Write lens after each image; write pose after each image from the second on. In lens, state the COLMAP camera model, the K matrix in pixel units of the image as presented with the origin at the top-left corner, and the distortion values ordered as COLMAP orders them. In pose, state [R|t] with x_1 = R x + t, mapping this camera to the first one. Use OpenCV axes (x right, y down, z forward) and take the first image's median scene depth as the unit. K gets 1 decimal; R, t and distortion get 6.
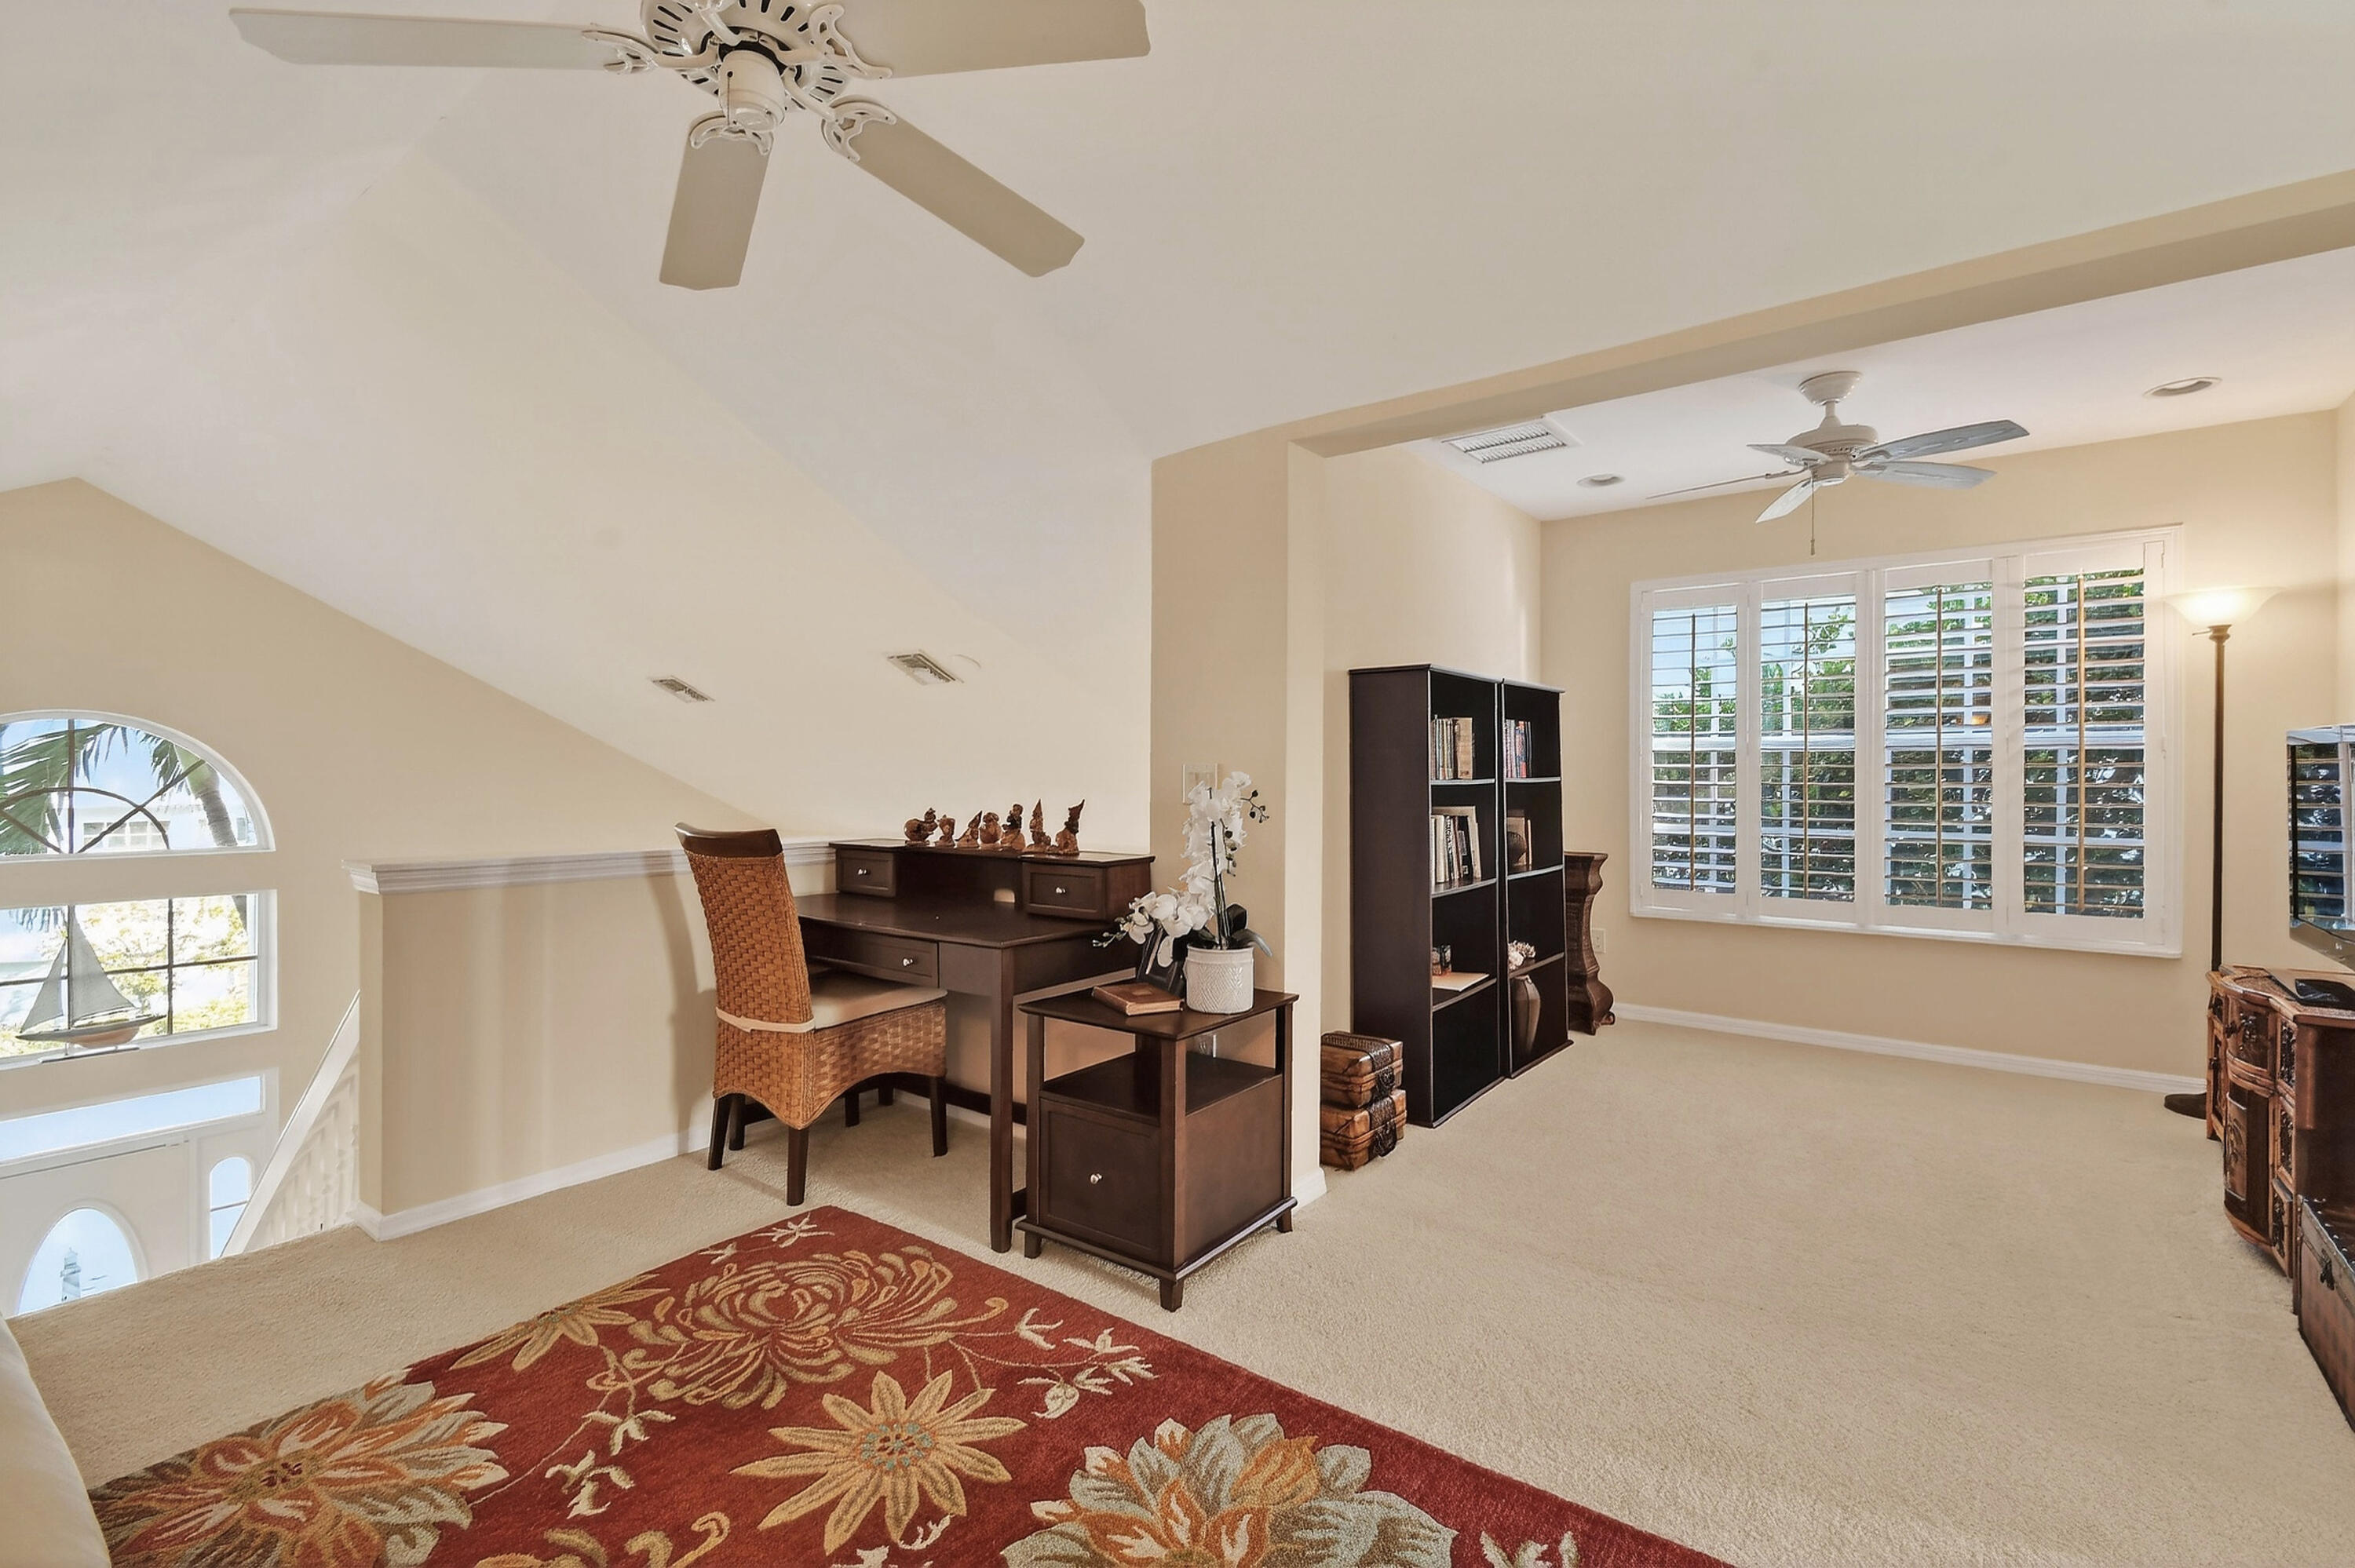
lens RADIAL K [[1061.6, 0, 1177.5], [0, 1061.6, 784.0], [0, 0, 1]] dist [-0.000952, -0.000151]
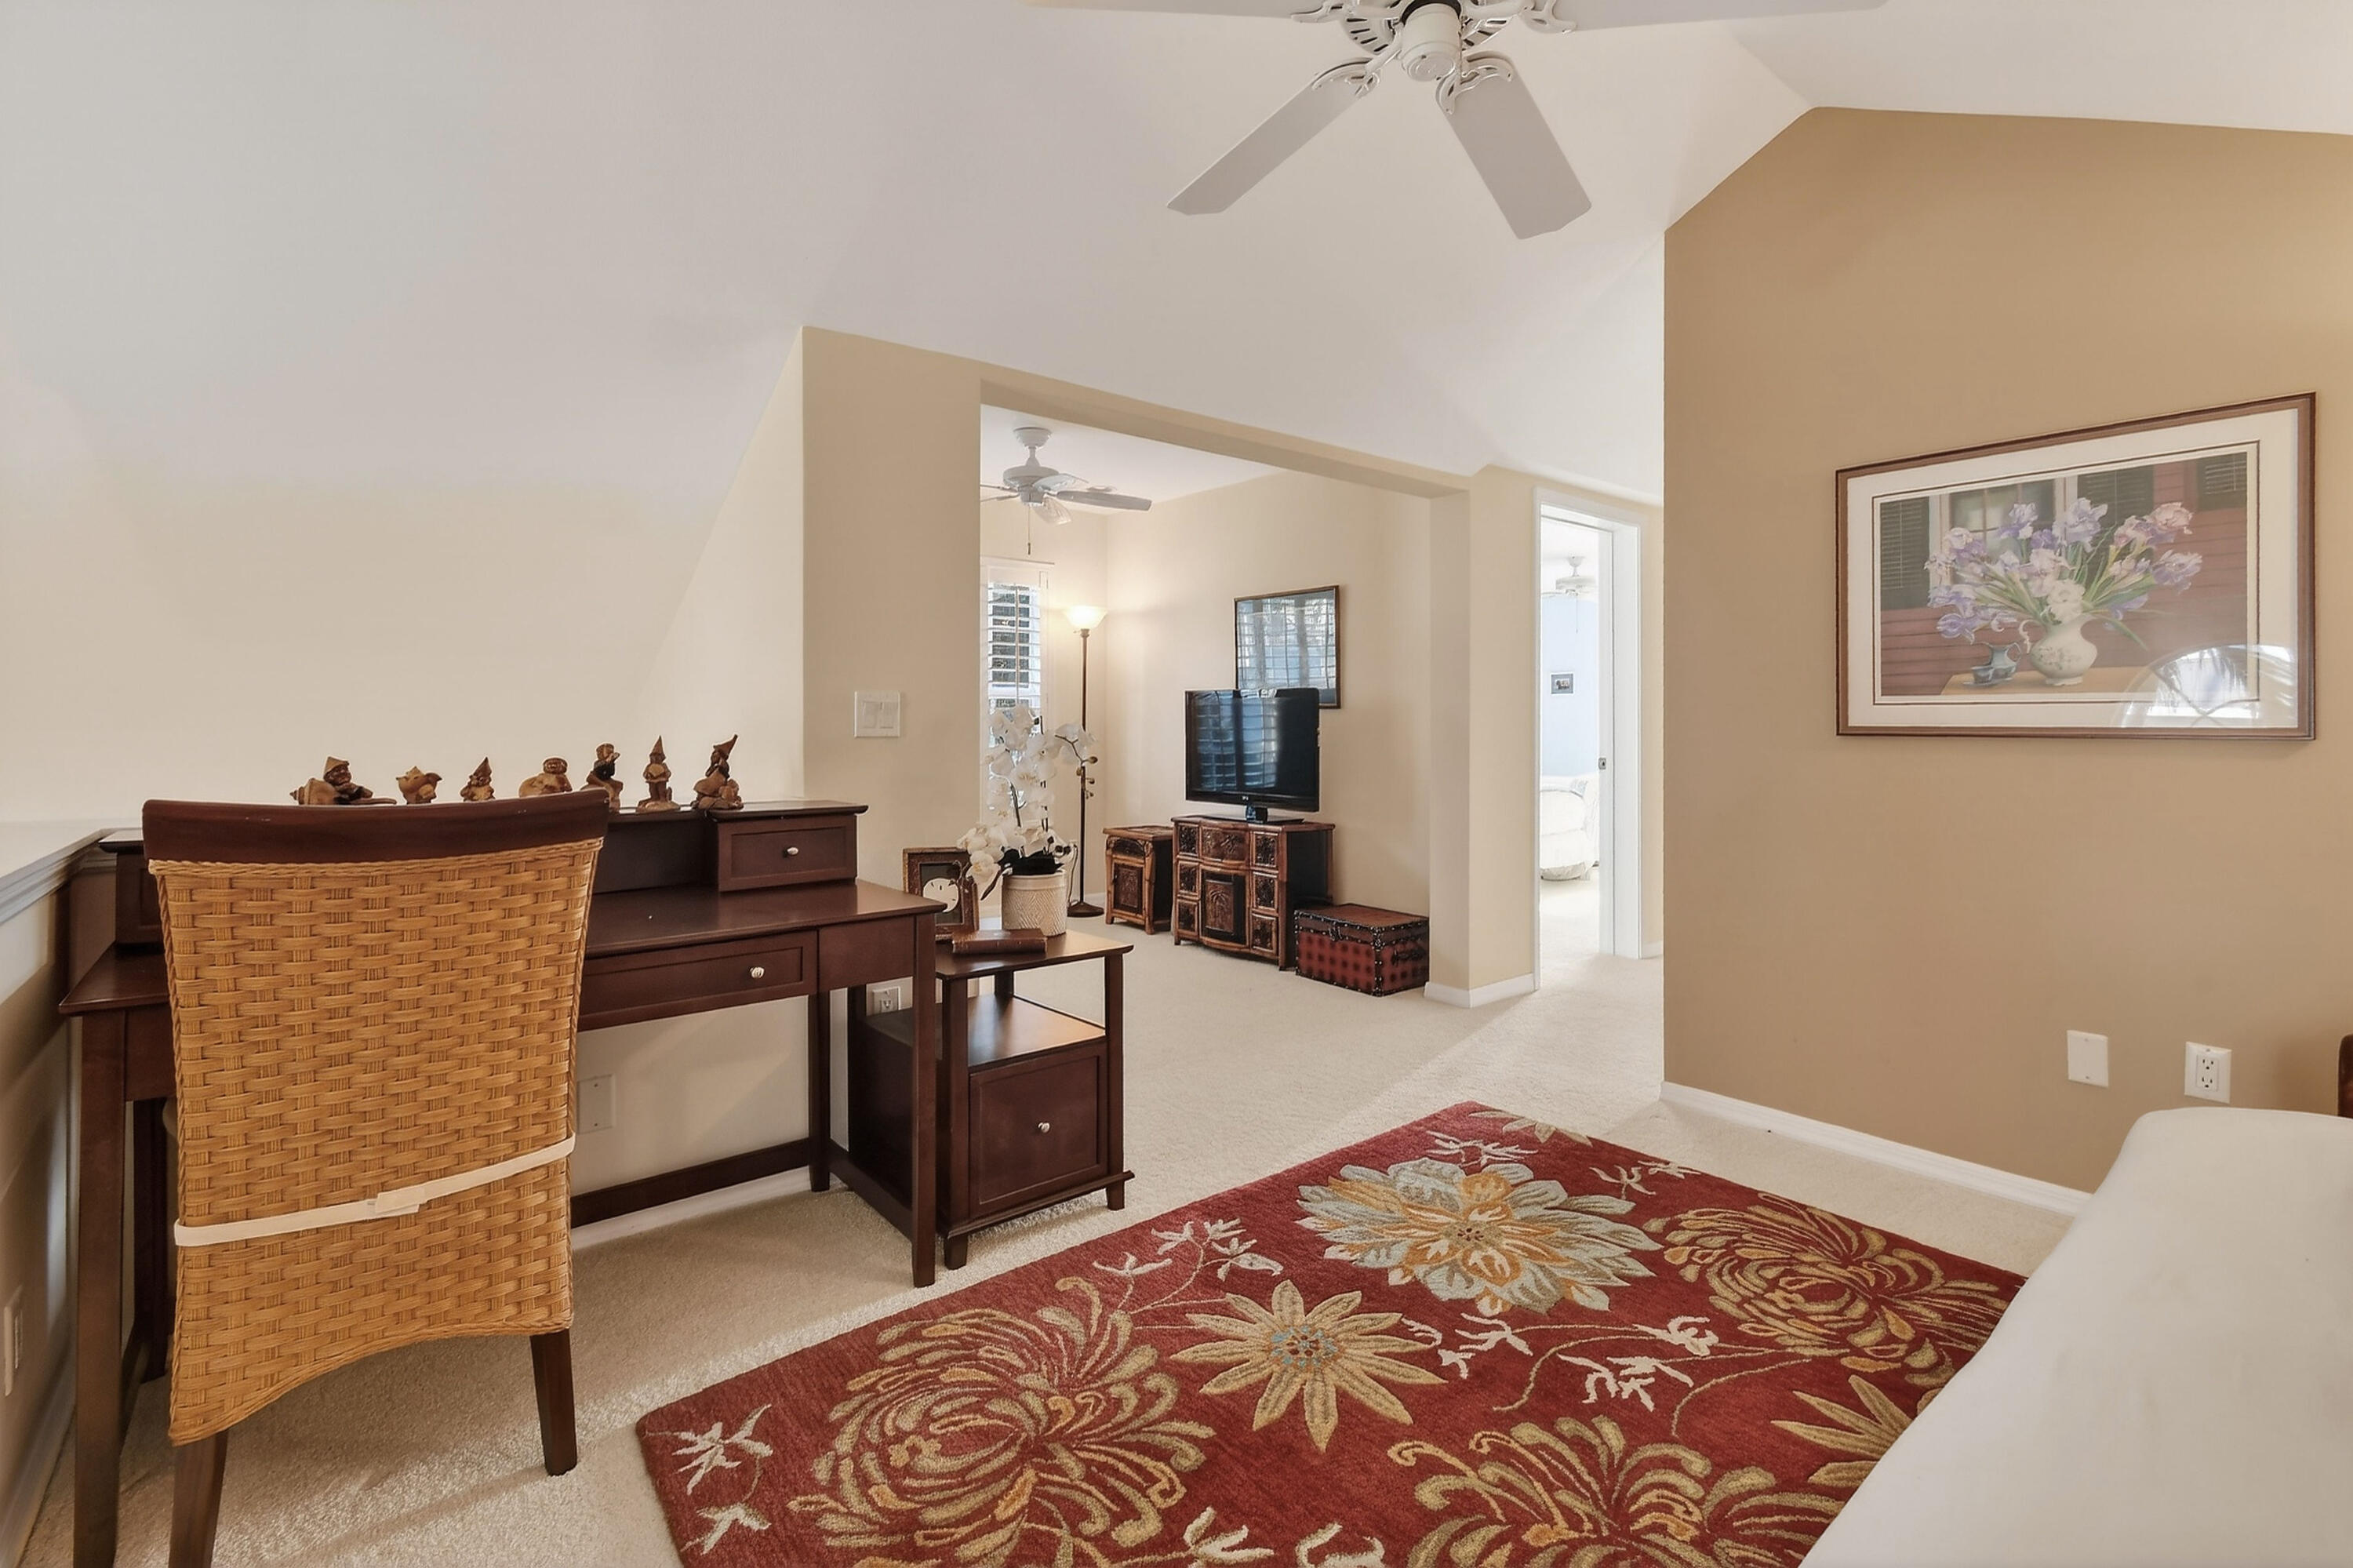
lens RADIAL K [[1053.0, 0, 1218.7], [0, 1053.0, 711.6], [0, 0, 1]] dist [0.005131, 0.000303]
pose [[0.220622, 0.011349, 0.975293, -1.097155], [0.007821, 0.999880, -0.013405, 0.016233], [-0.975328, 0.010586, 0.220506, 0.719592]]
